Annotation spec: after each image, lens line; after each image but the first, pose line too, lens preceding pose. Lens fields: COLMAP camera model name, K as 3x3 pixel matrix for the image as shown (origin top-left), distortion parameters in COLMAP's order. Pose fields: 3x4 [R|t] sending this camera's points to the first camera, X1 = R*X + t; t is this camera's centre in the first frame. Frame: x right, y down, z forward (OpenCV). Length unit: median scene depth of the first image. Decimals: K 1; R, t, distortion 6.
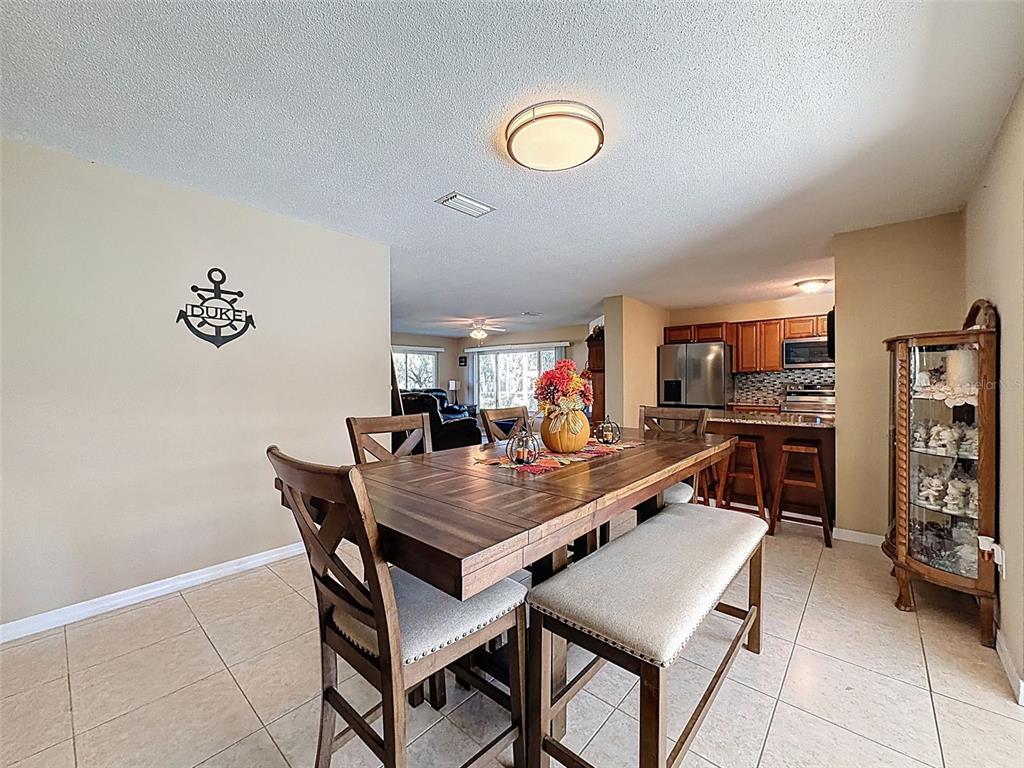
lens RADIAL K [[409.6, 0, 516.8], [0, 409.6, 385.0], [0, 0, 1]] dist [-0.002199, 0.000199]
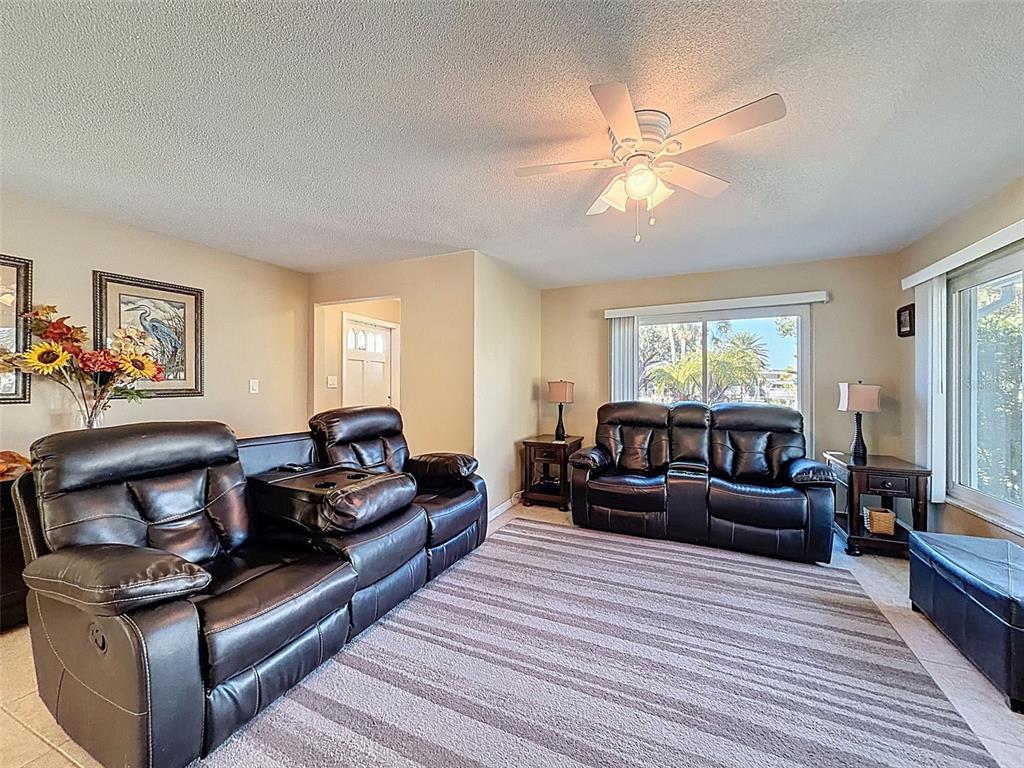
lens RADIAL K [[409.6, 0, 513.3], [0, 409.6, 385.5], [0, 0, 1]] dist [-0.002199, 0.000199]
pose [[0.291836, 0.010072, -0.956415, 0.138508], [-0.008420, 0.999933, 0.007962, -0.015169], [0.956431, 0.005729, 0.291901, 1.084685]]
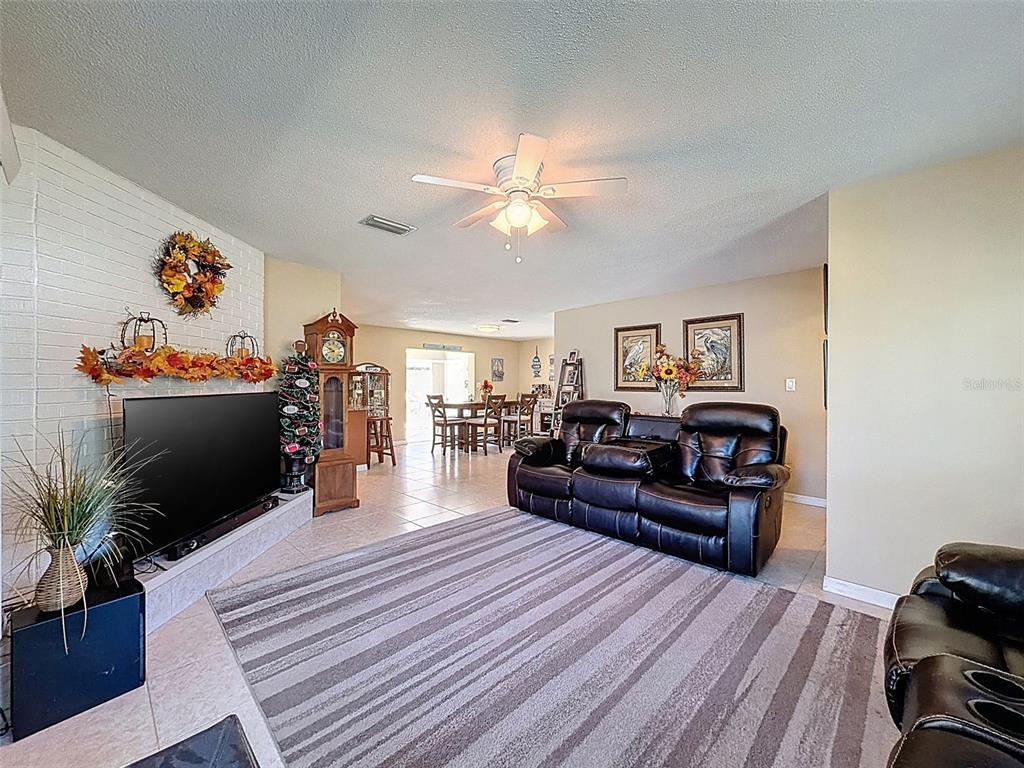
lens RADIAL K [[409.6, 0, 507.5], [0, 409.6, 383.1], [0, 0, 1]] dist [-0.002199, 0.000199]
pose [[-0.997392, 0.002770, 0.072115, -0.126834], [0.003065, 0.999987, 0.003981, -0.013127], [-0.072103, 0.004191, -0.997388, 1.595844]]
